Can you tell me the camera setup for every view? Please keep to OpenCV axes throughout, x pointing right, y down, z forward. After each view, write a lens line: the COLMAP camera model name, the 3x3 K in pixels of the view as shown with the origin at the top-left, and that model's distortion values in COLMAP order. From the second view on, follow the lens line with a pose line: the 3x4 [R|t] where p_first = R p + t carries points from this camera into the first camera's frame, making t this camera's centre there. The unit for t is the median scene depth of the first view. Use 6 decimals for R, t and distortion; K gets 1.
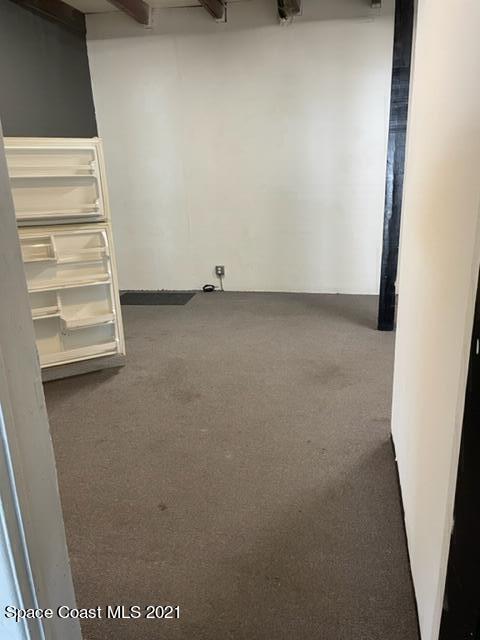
lens RADIAL K [[479.0, 0, 240.0], [0, 479.0, 320.0], [0, 0, 1]] dist [-0.001315, -0.000168]
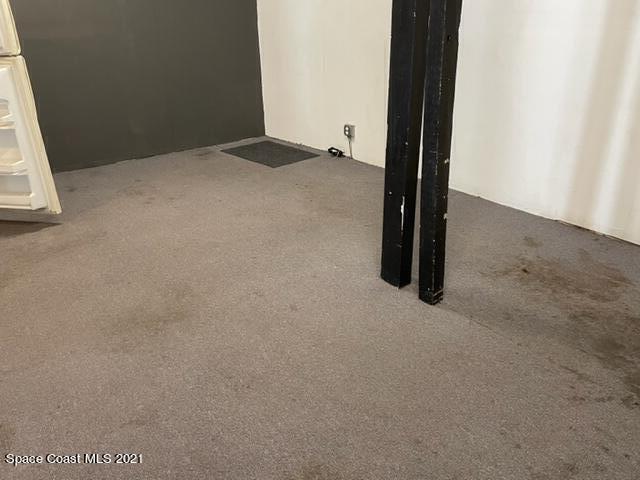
lens RADIAL K [[484.7, 0, 320.0], [0, 484.7, 240.0], [0, 0, 1]] dist [0.002226, 0.001404]
pose [[0.771614, 0.283068, -0.569635, 0.404960], [-0.181009, 0.956214, 0.229979, -0.106594], [0.609793, -0.074346, 0.789066, 0.362504]]
